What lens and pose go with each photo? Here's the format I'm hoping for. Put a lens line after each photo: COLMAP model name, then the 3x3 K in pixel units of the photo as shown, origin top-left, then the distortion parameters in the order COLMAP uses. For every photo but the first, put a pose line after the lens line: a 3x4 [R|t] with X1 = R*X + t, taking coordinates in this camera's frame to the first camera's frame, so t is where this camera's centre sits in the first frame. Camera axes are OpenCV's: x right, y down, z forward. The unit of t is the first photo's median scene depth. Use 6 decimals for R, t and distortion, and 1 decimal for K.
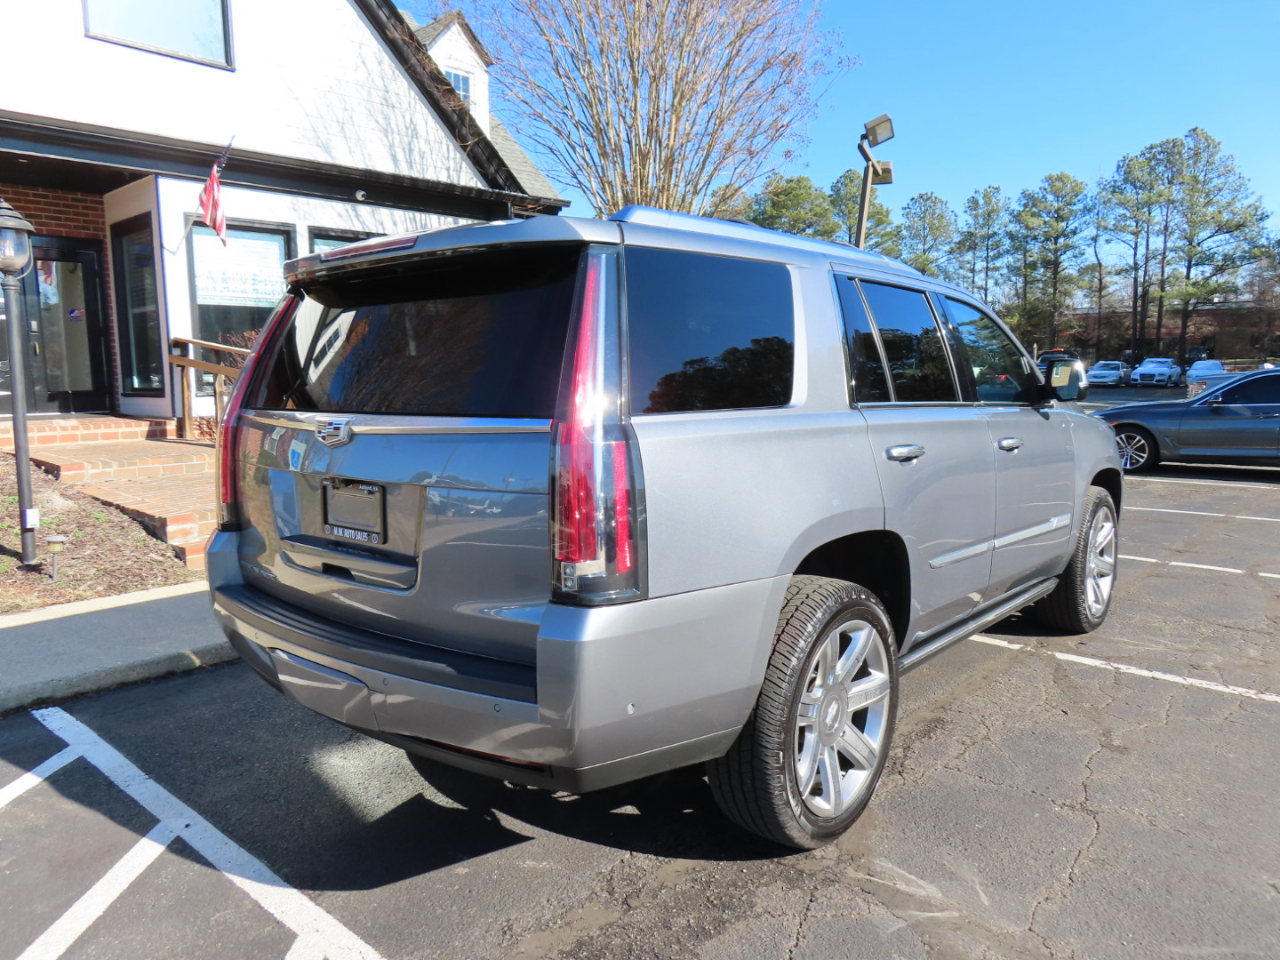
lens RADIAL K [[914.5, 0, 636.8], [0, 914.5, 489.5], [0, 0, 1]] dist [-0.014781, 0.009602]
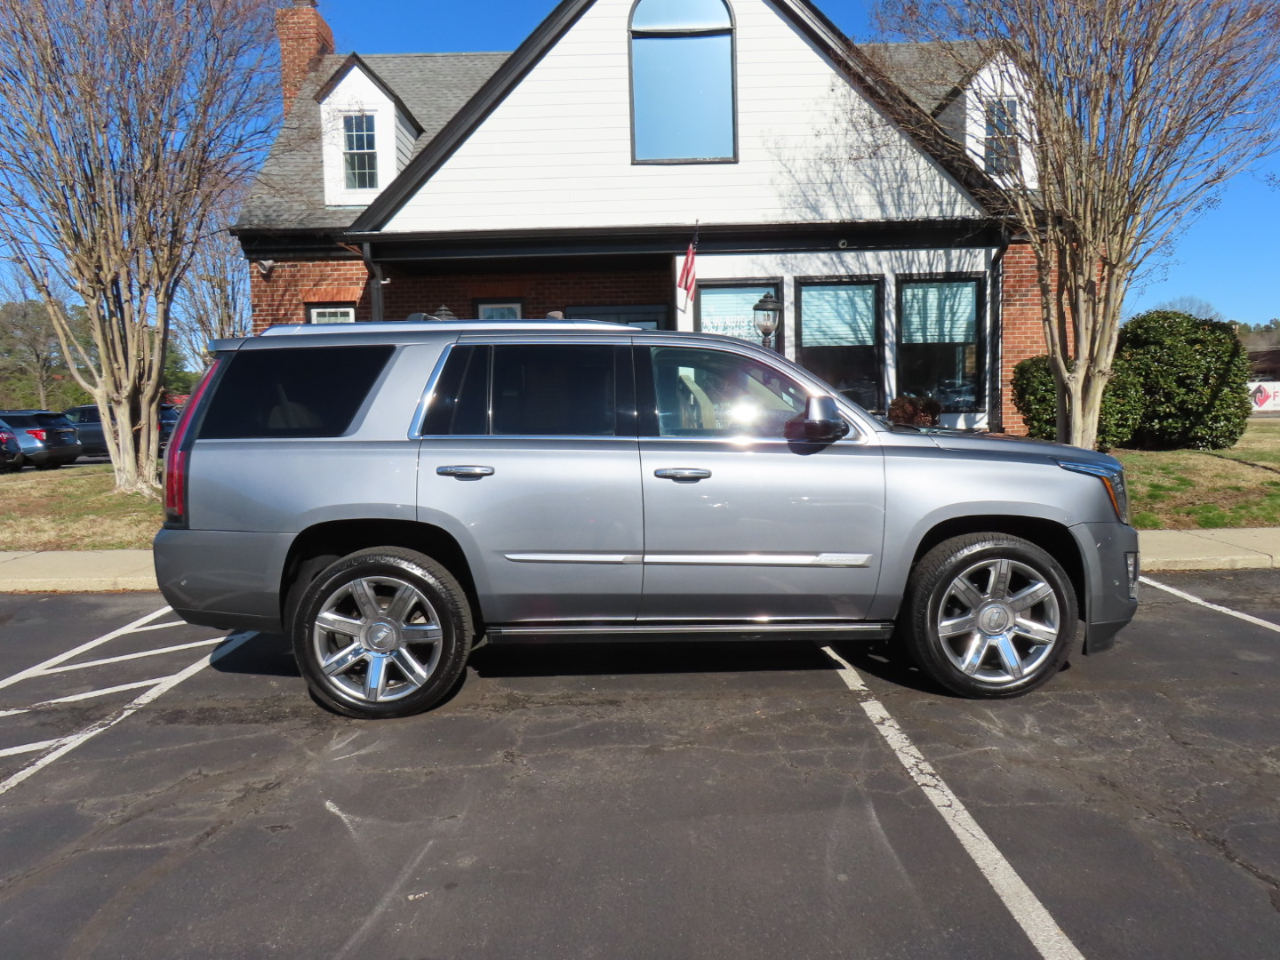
lens RADIAL K [[914.5, 0, 640.0], [0, 914.5, 483.7], [0, 0, 1]] dist [-0.014781, 0.009602]
pose [[0.675980, 0.059956, -0.734477, 0.395367], [-0.080520, 0.996727, 0.007257, -0.013719], [0.732507, 0.054235, 0.678595, 0.065074]]
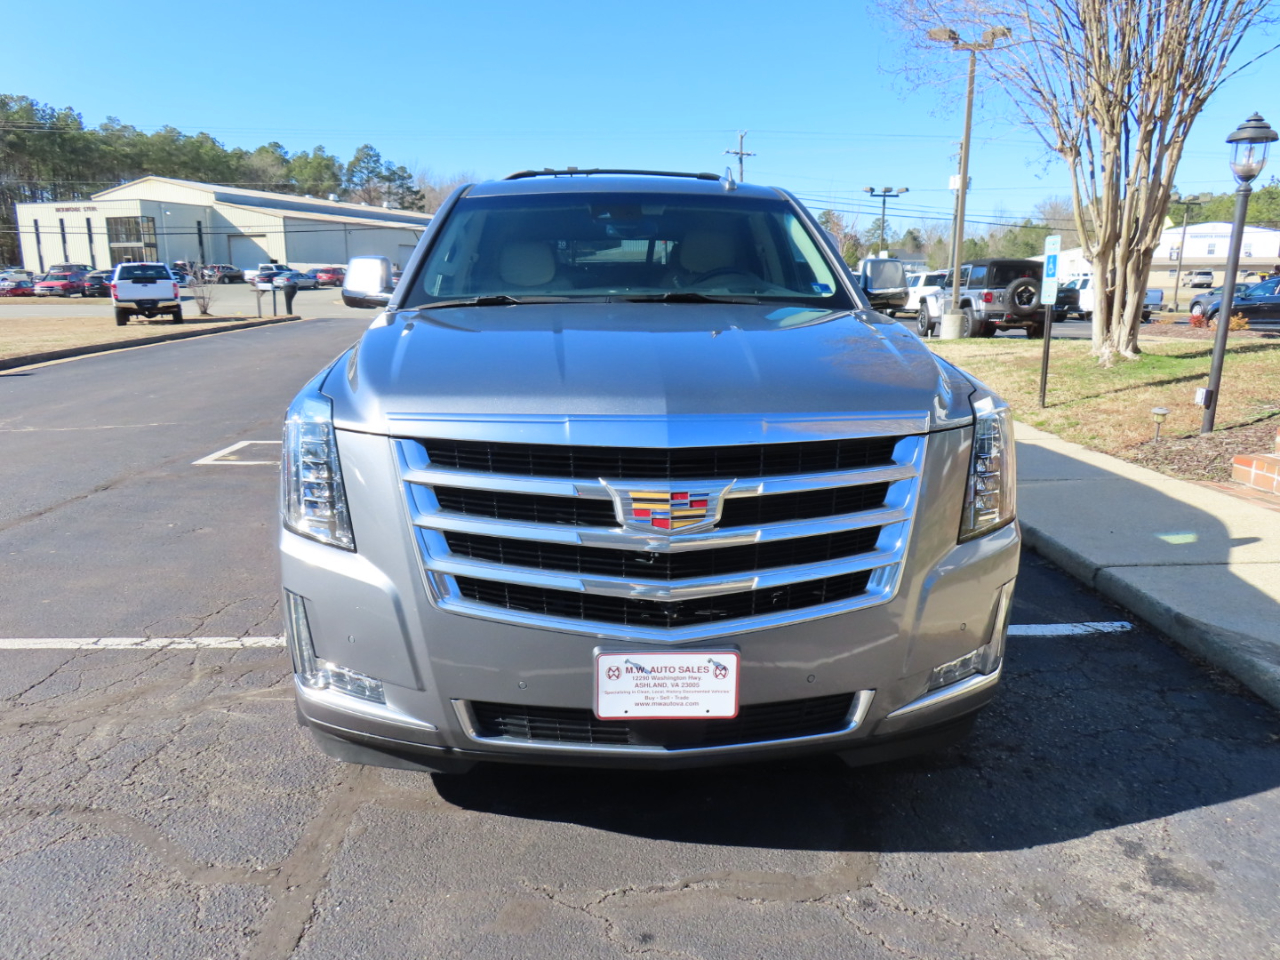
lens RADIAL K [[914.5, 0, 646.8], [0, 914.5, 485.3], [0, 0, 1]] dist [-0.014781, 0.009602]
pose [[-0.717140, 0.161943, -0.677853, 0.325002], [-0.081937, 0.946292, 0.312759, -0.083126], [0.692096, 0.279833, -0.665355, 0.655609]]
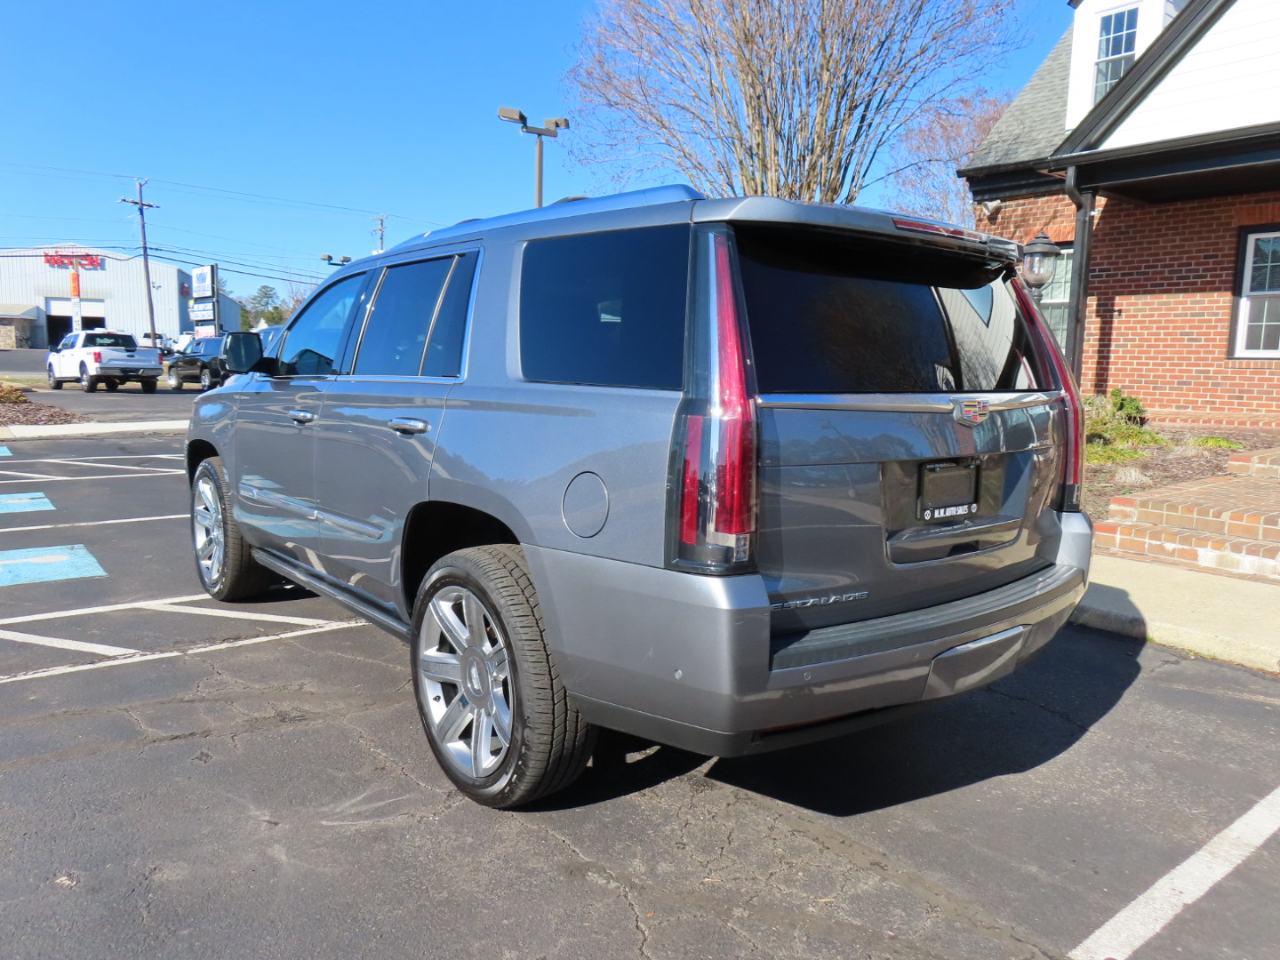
lens RADIAL K [[914.5, 0, 643.3], [0, 914.5, 485.5], [0, 0, 1]] dist [-0.014781, 0.009602]
pose [[-0.163214, 0.139701, -0.976650, 0.357324], [-0.151685, 0.974601, 0.164757, -0.042733], [0.974861, 0.175034, -0.137878, 0.330500]]
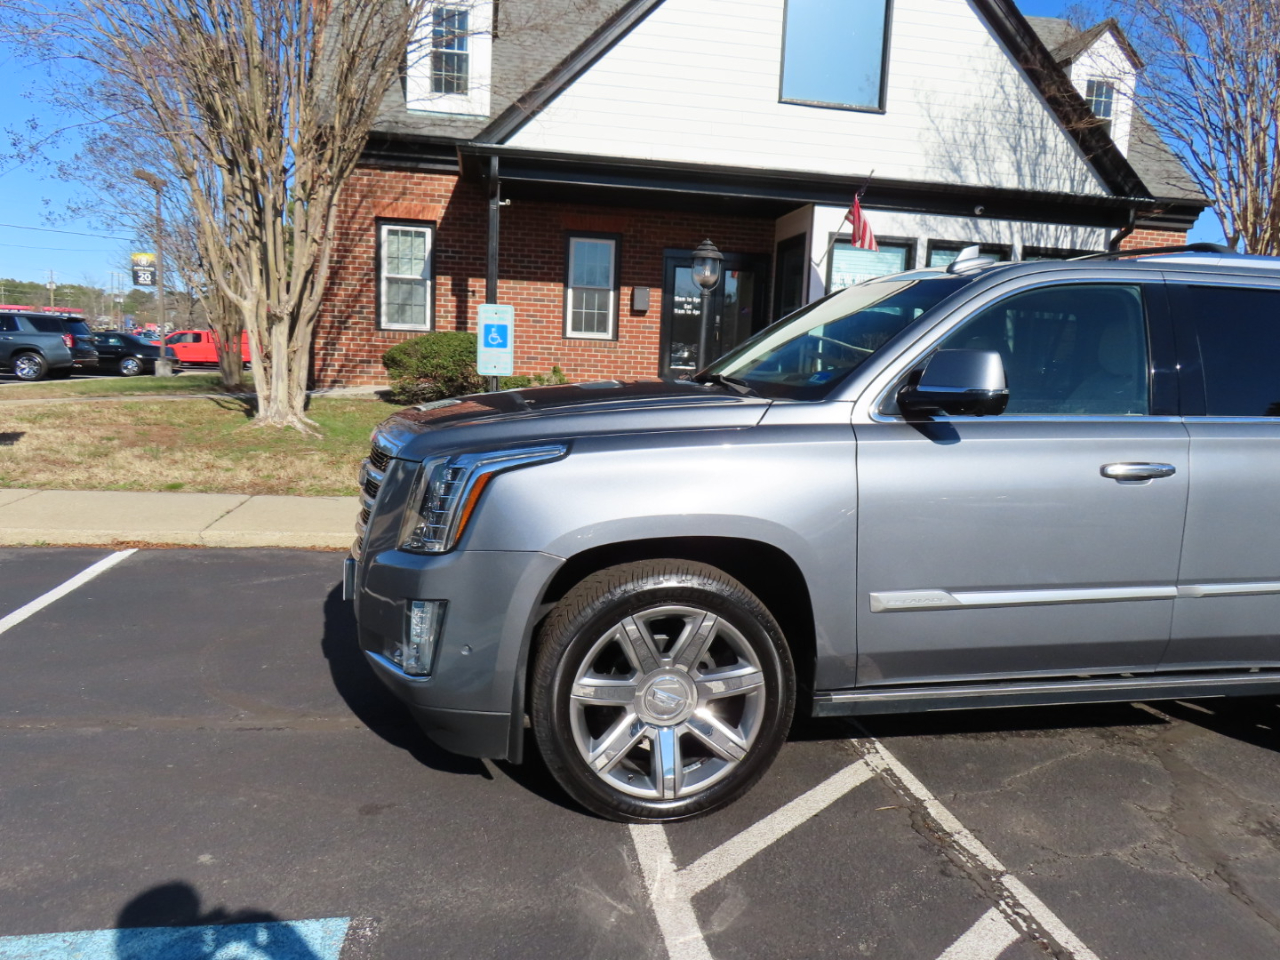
lens RADIAL K [[914.5, 0, 637.1], [0, 914.5, 490.4], [0, 0, 1]] dist [-0.014781, 0.009602]
pose [[0.785226, 0.137729, -0.603698, 0.090471], [-0.135445, 0.989543, 0.049584, 0.018383], [0.604214, 0.042833, 0.795670, -0.128831]]
